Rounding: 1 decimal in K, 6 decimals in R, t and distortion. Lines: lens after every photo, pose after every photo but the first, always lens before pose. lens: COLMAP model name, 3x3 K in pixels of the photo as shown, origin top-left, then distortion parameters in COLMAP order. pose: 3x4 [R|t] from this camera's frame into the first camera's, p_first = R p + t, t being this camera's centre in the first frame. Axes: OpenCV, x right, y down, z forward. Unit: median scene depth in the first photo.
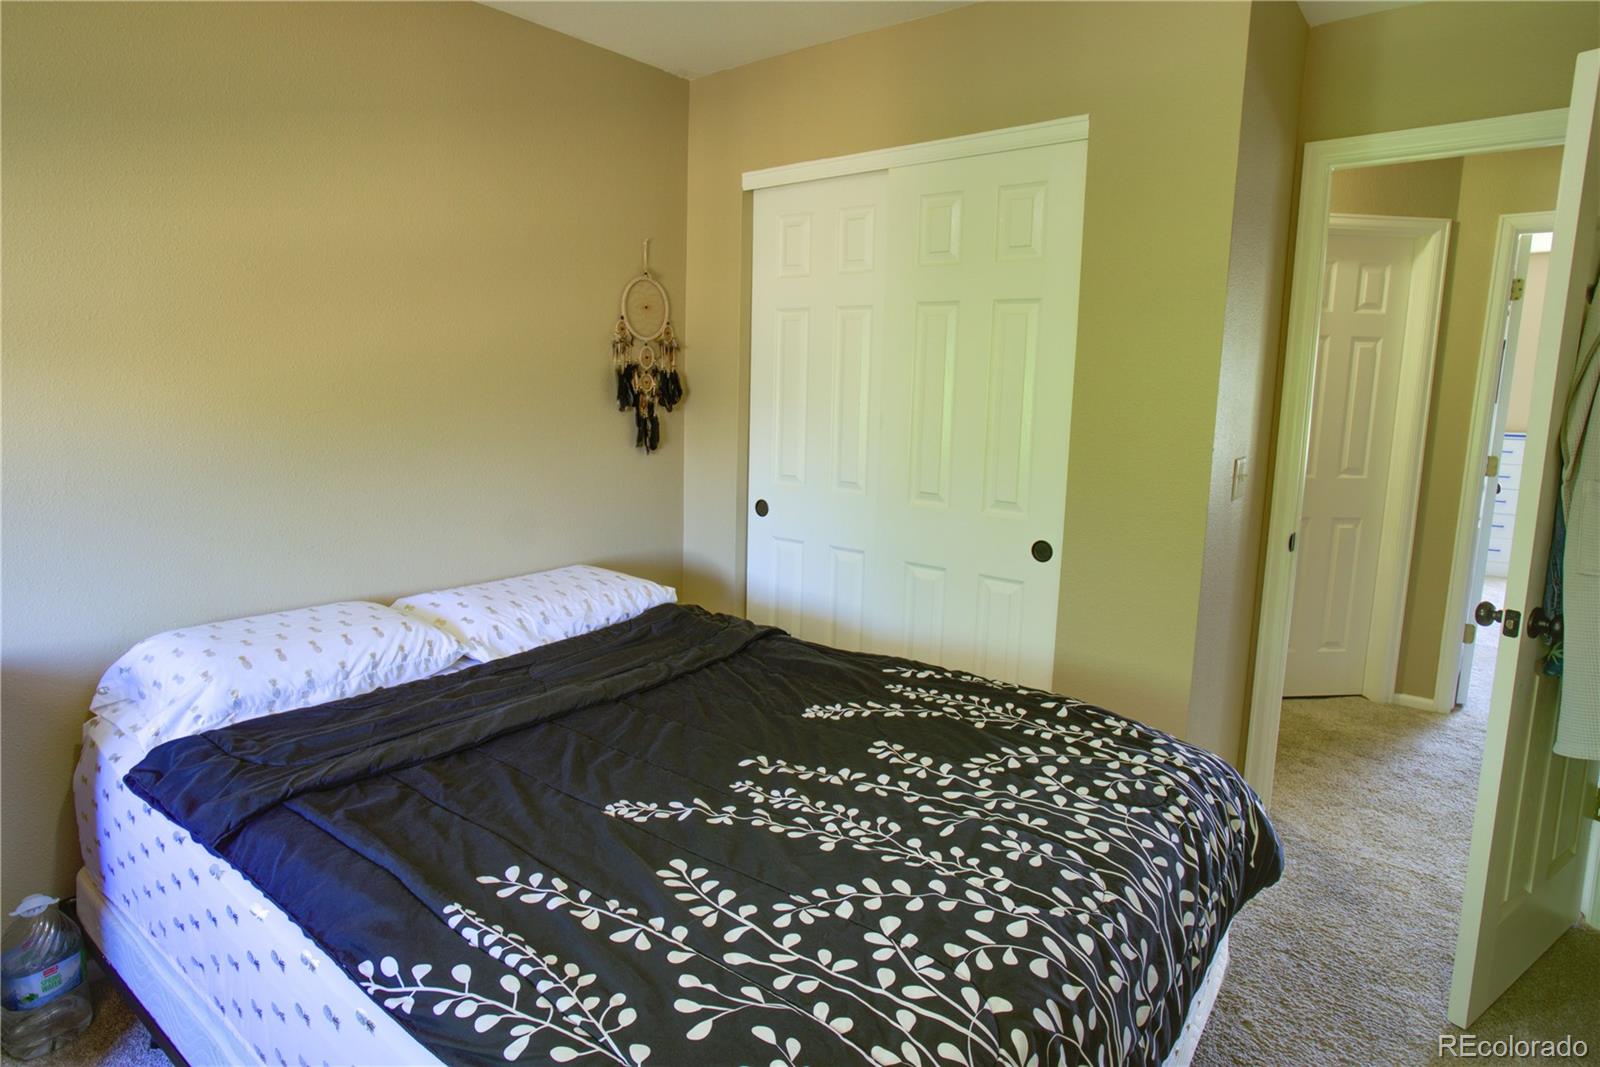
lens RADIAL K [[861.6, 0, 797.9], [0, 861.6, 525.8], [0, 0, 1]] dist [-0.058812, 0.044189]
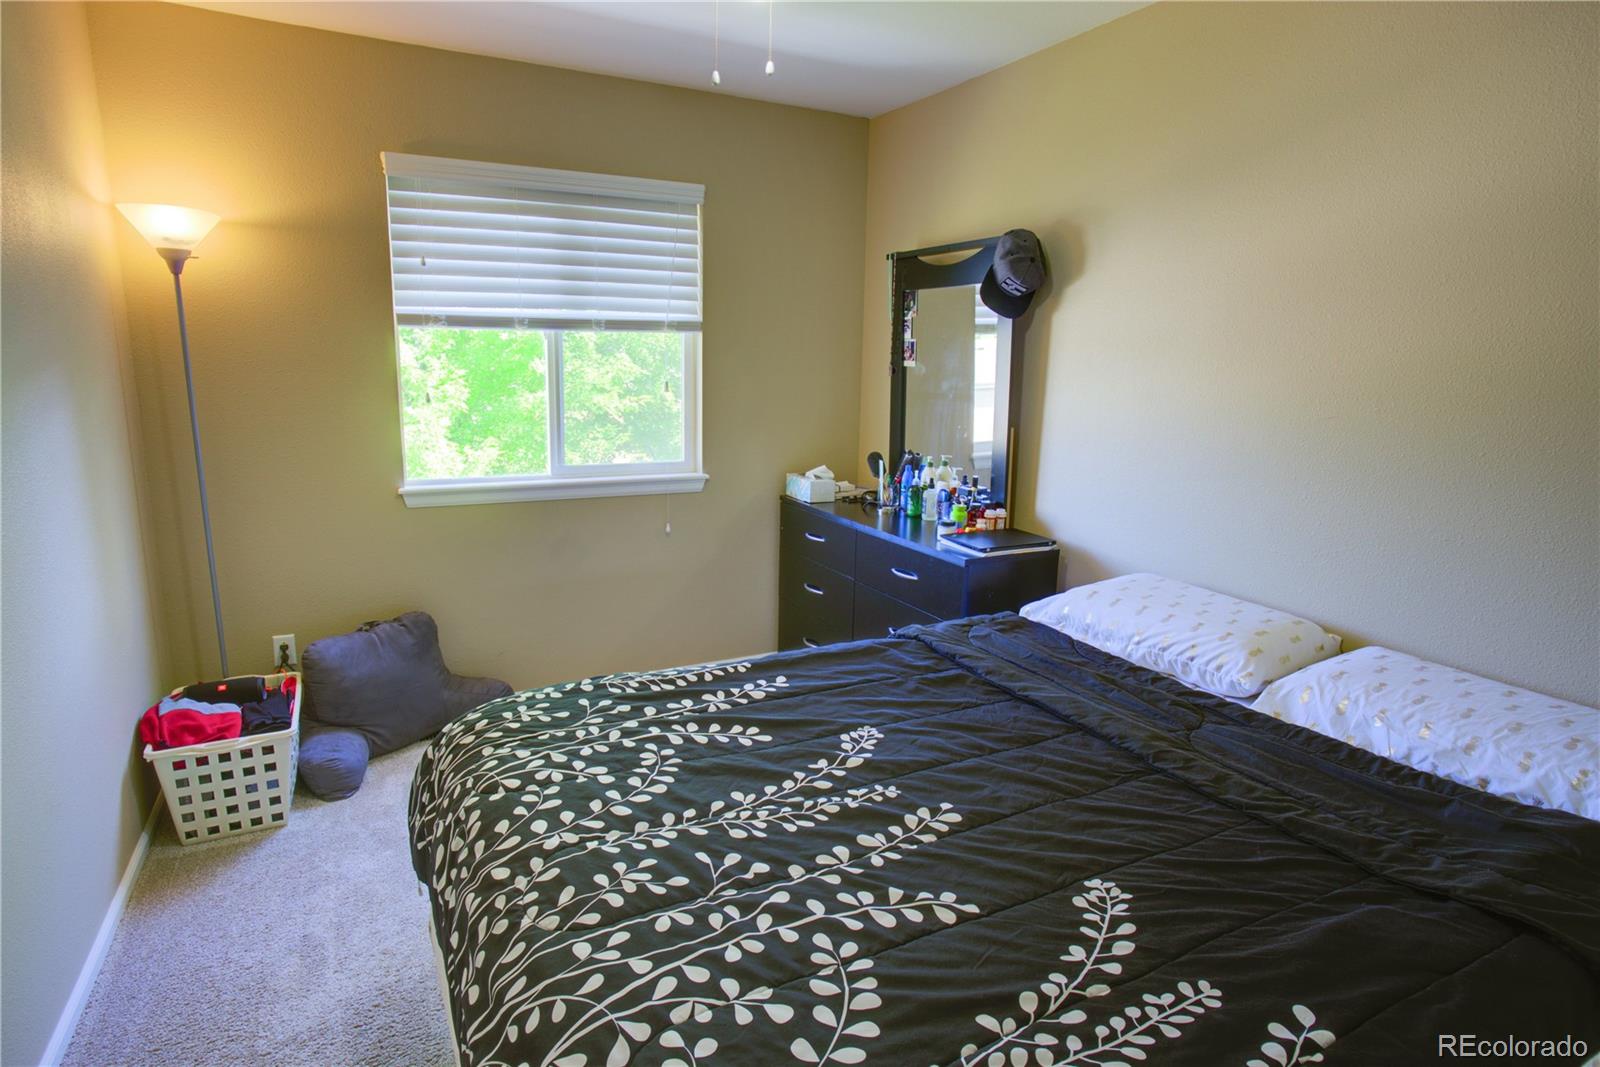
lens RADIAL K [[861.6, 0, 797.9], [0, 861.6, 525.8], [0, 0, 1]] dist [-0.058812, 0.044189]
pose [[-0.398372, 0.142091, -0.906151, 0.924518], [-0.184595, 0.955294, 0.230951, -0.213207], [0.898457, 0.259275, -0.354334, 1.341827]]
